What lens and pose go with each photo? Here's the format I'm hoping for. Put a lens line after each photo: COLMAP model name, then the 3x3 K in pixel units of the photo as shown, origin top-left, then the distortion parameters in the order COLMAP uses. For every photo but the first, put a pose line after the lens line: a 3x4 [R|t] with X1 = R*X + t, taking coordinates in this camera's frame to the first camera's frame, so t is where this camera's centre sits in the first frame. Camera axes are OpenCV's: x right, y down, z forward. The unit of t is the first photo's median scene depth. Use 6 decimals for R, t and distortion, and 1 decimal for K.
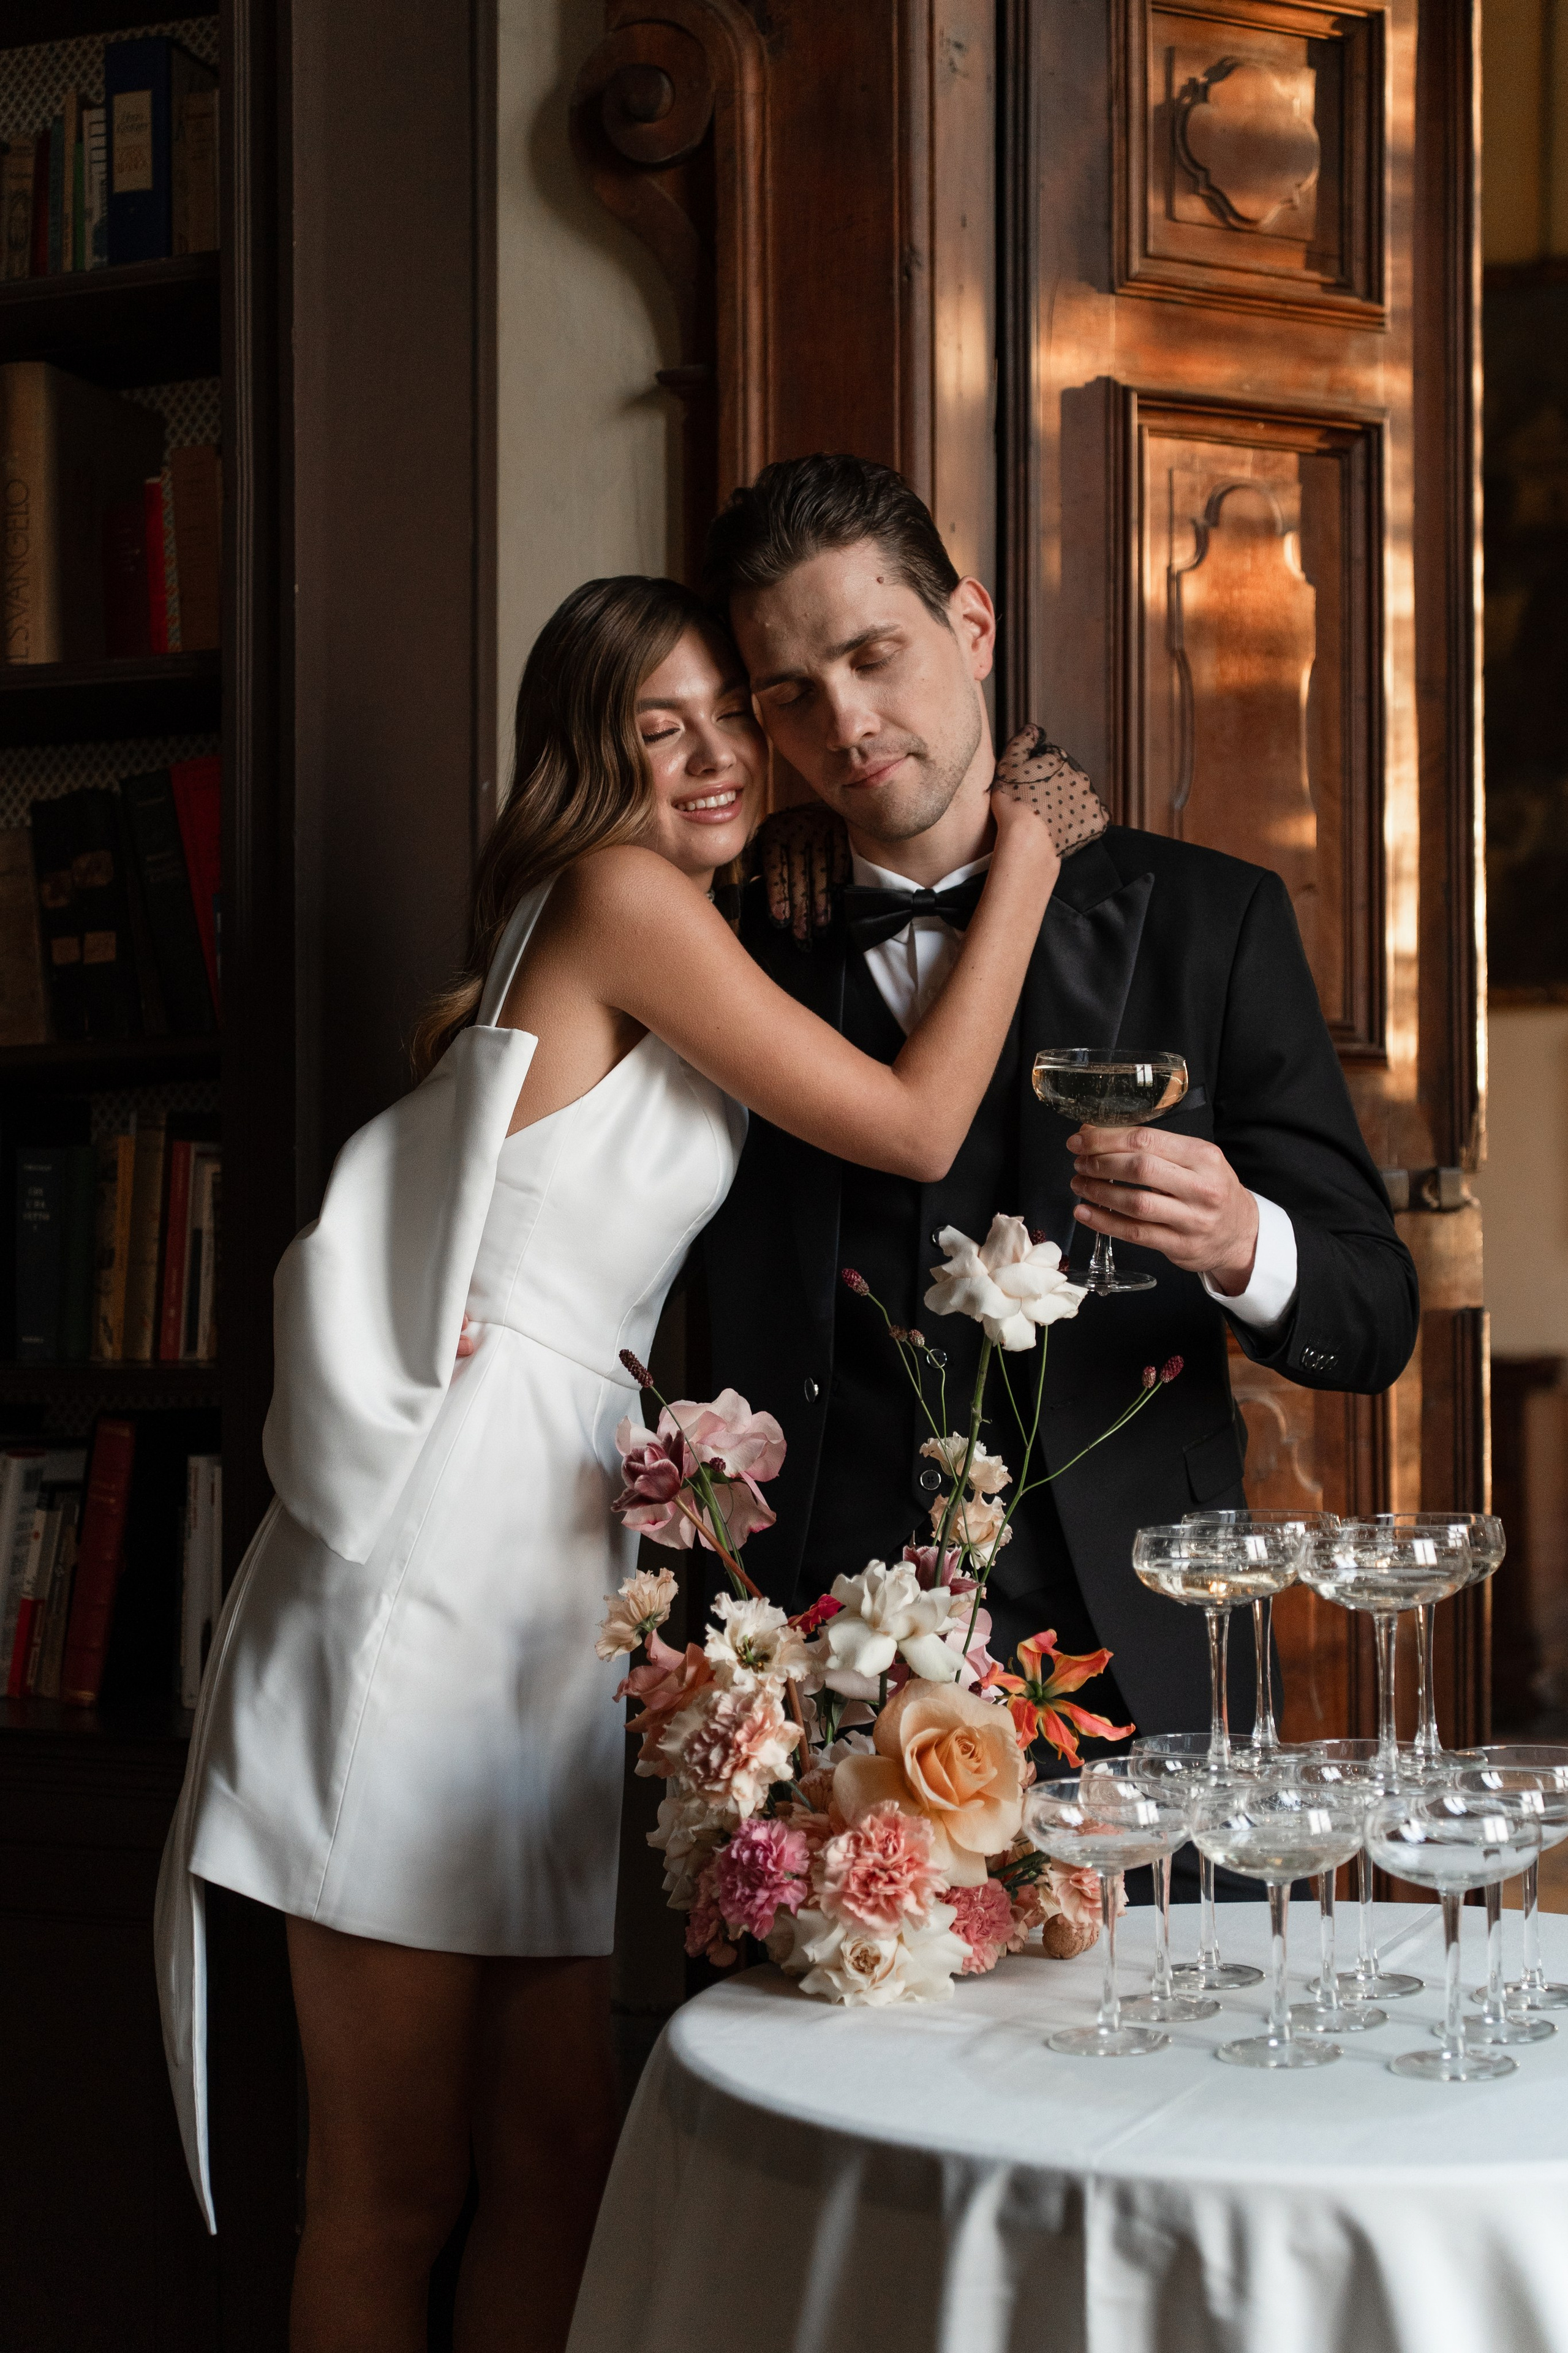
lens RADIAL K [[3660.5, 0, 787.8], [0, 3660.5, 1277.3], [0, 0, 1]] dist [0.013592, -0.082110]
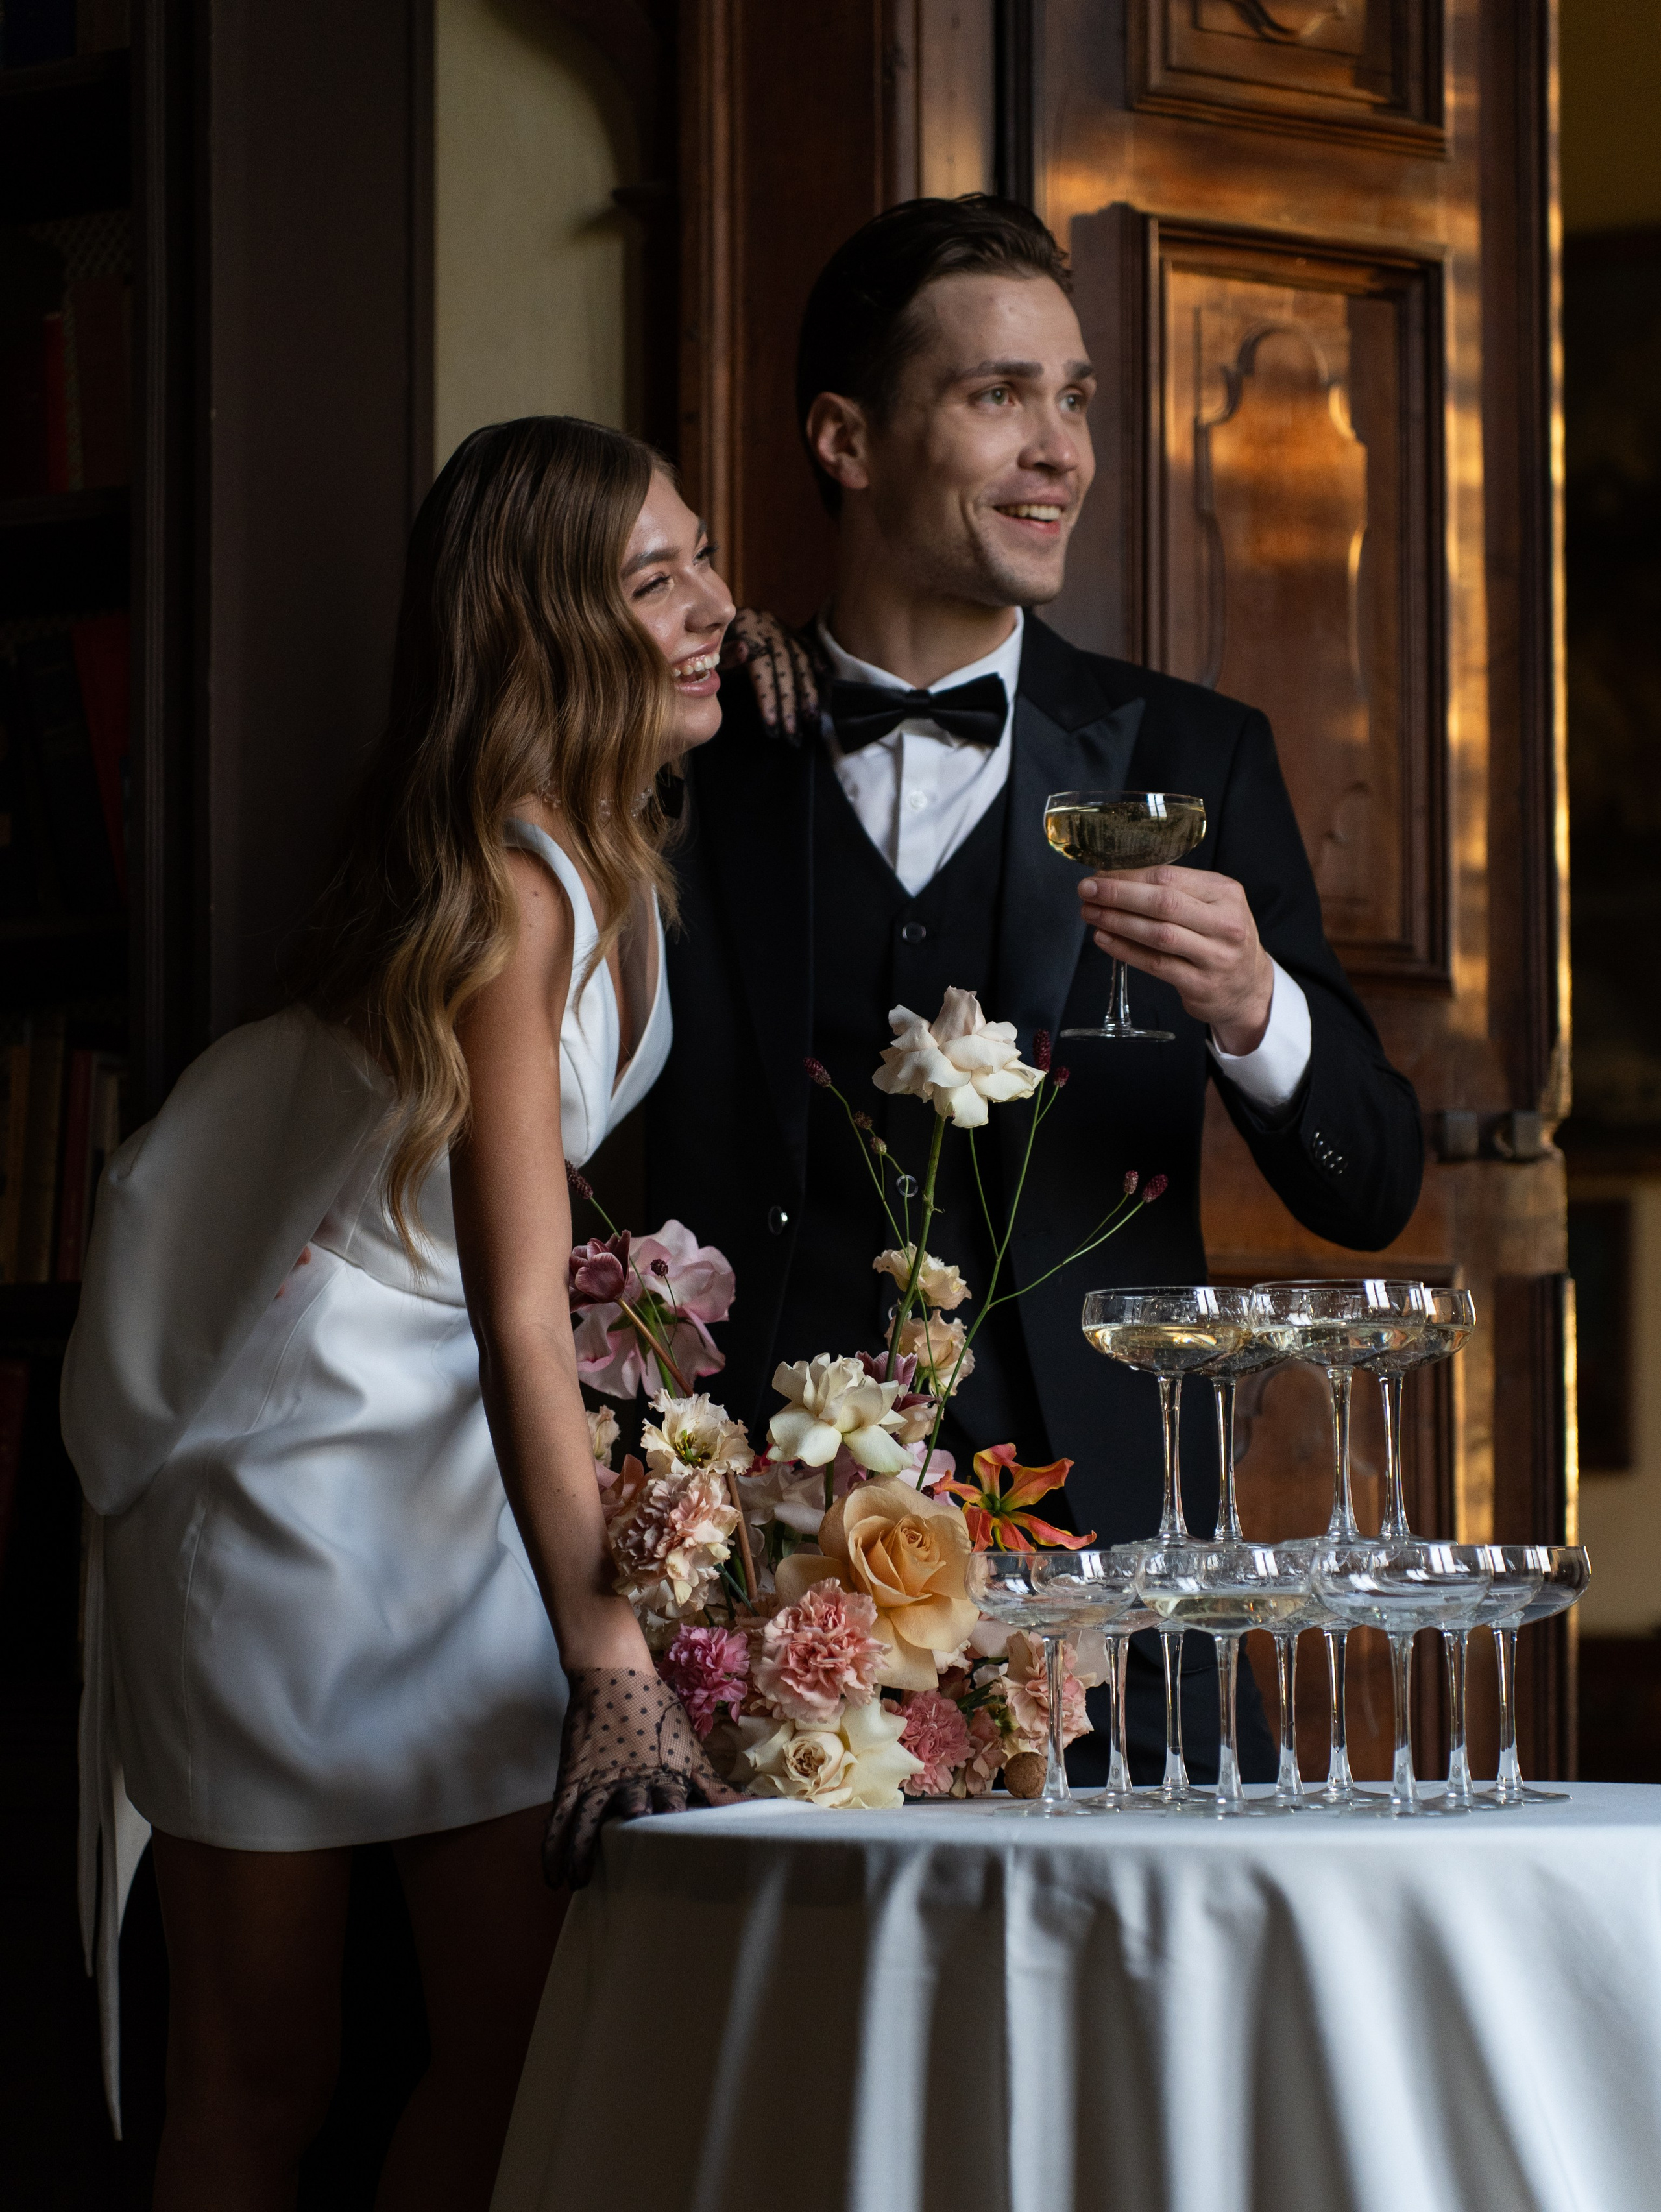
lens RADIAL K [[4953.9, 0, 710.2], [0, 4953.9, 1507.7], [0, 0, 1]] dist [0.029527, -0.210074]
pose [[0.999618, 0.000433, -0.027651, 0.029020], [-0.001172, 0.999642, -0.026733, 0.143576], [0.027629, 0.026756, 0.999260, -0.272549]]
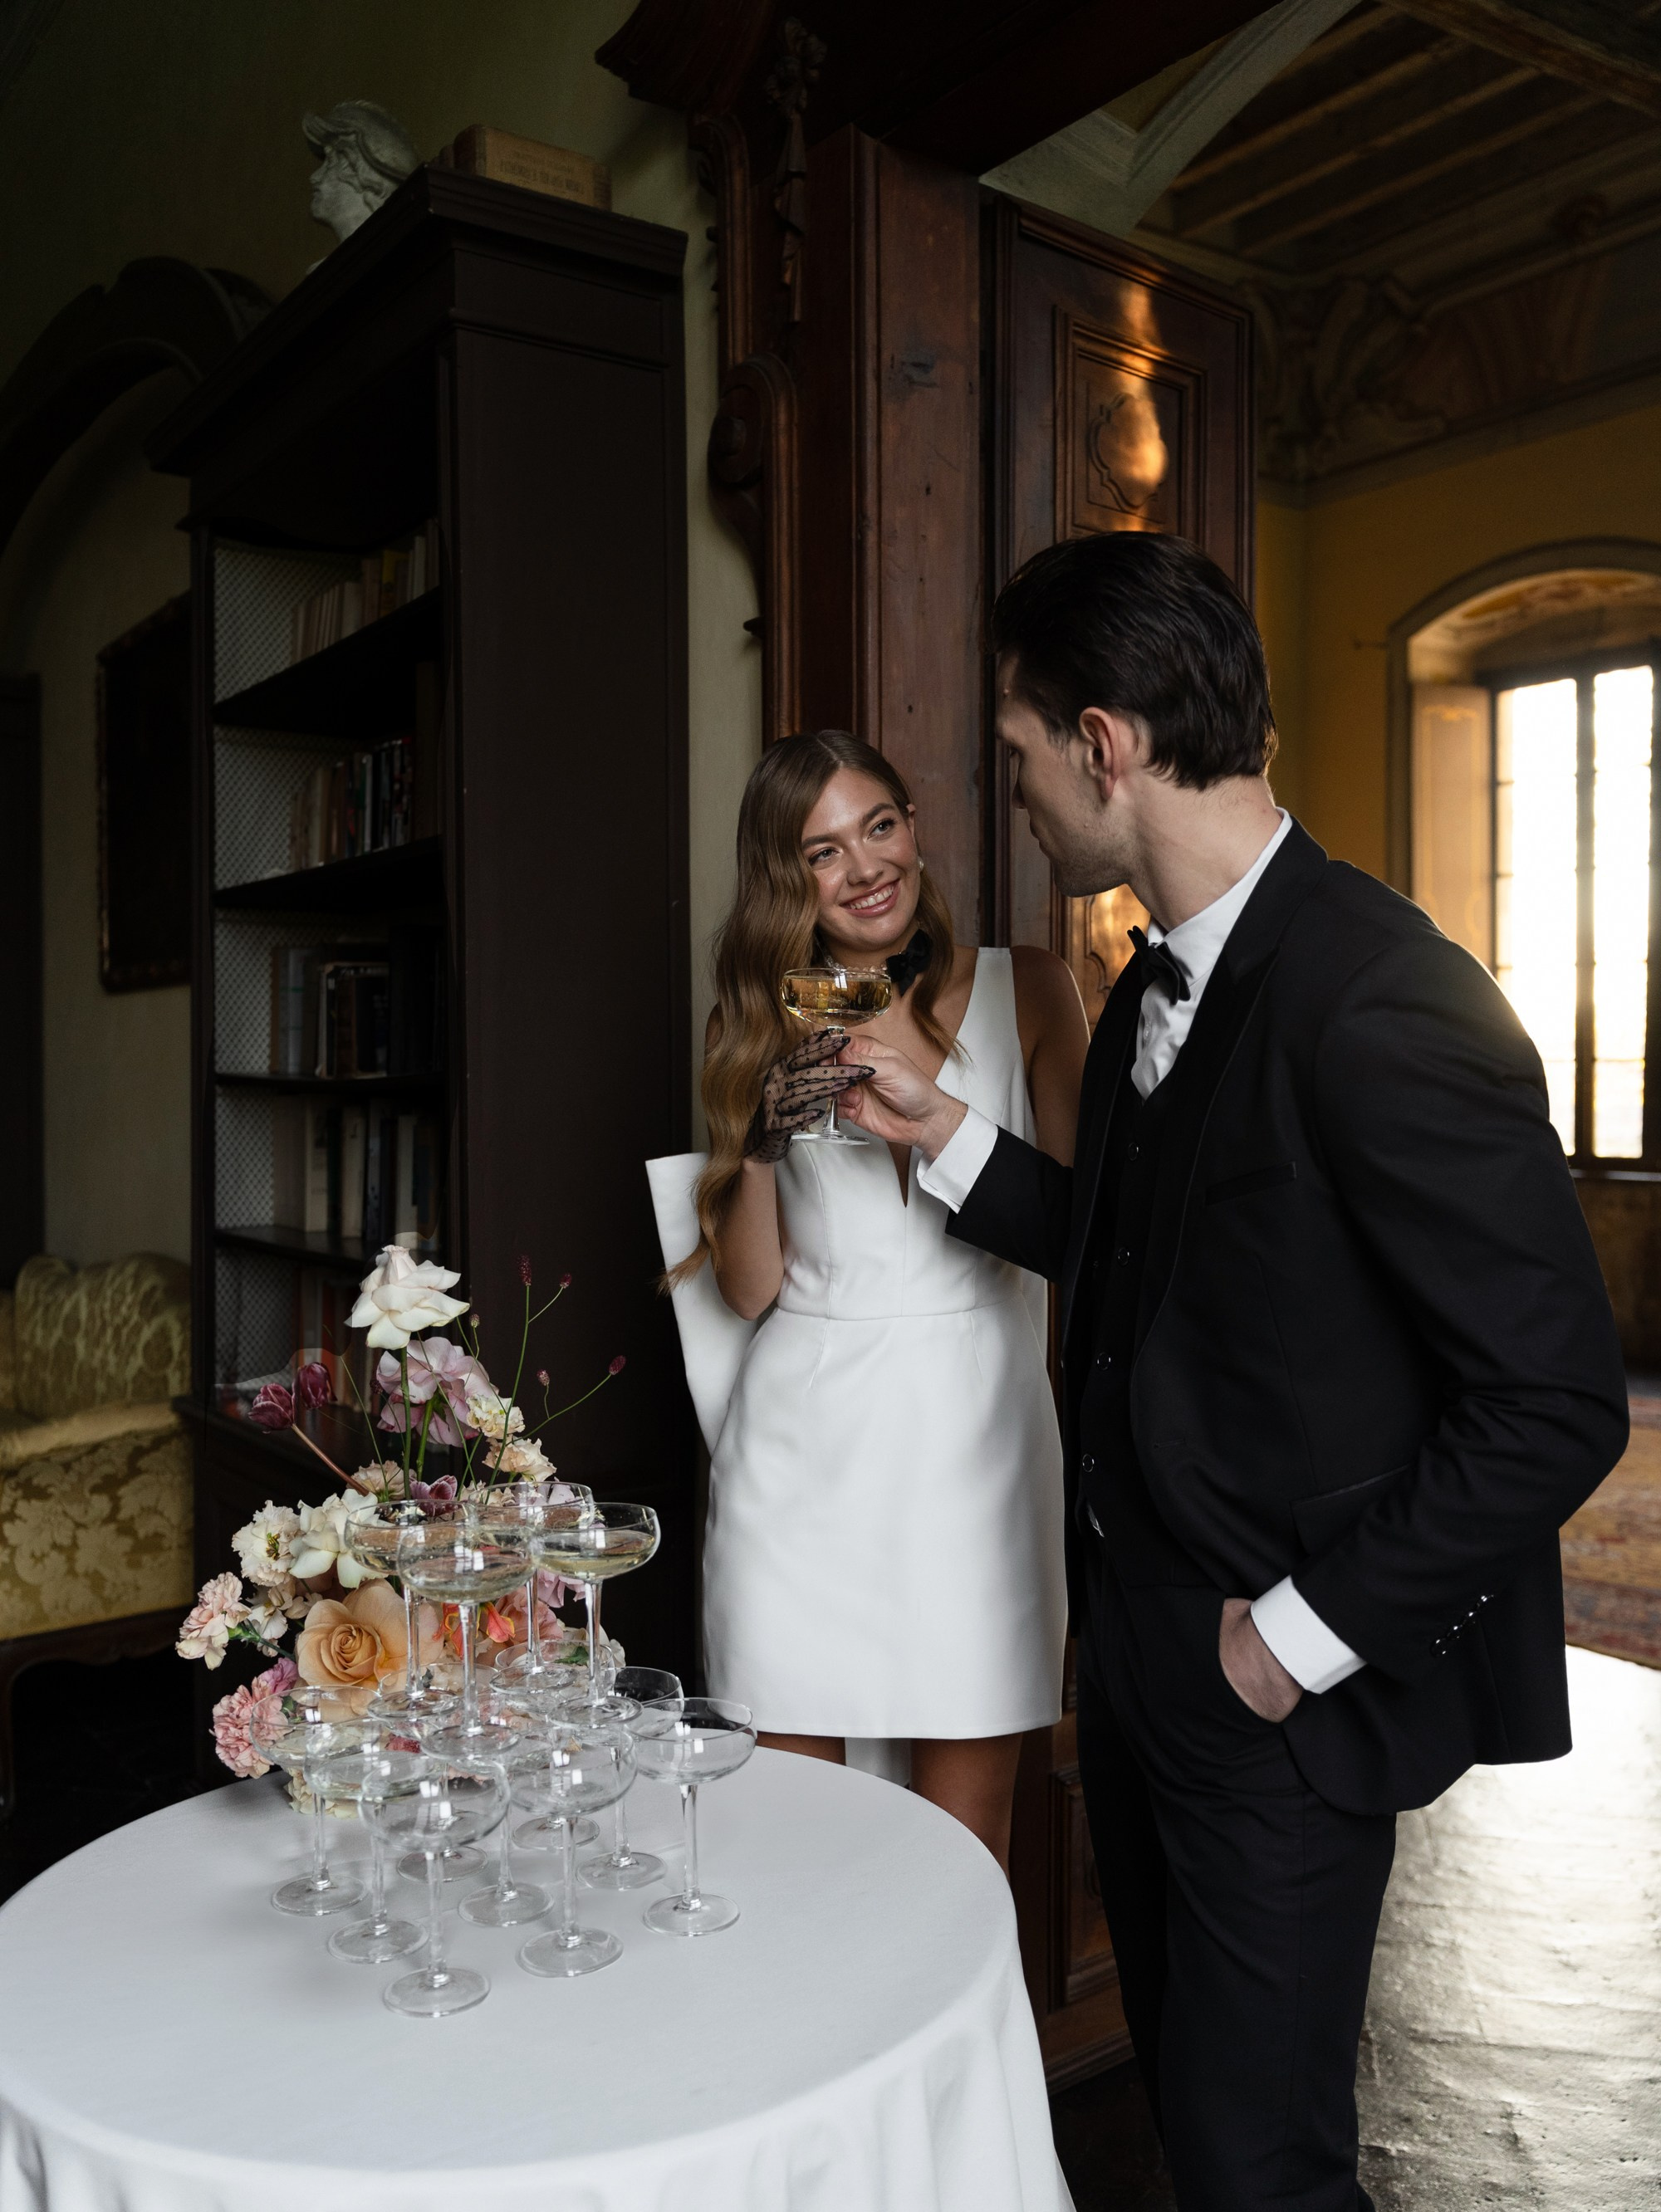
lens RADIAL K [[1911.0, 0, 834.0], [0, 1911.0, 1155.6], [0, 0, 1]] dist [-0.000016, -0.002548]
pose [[0.873403, 0.018249, -0.486656, 0.506545], [-0.006383, 0.999641, 0.026029, -0.065378], [0.486957, -0.019627, 0.873206, 0.438448]]
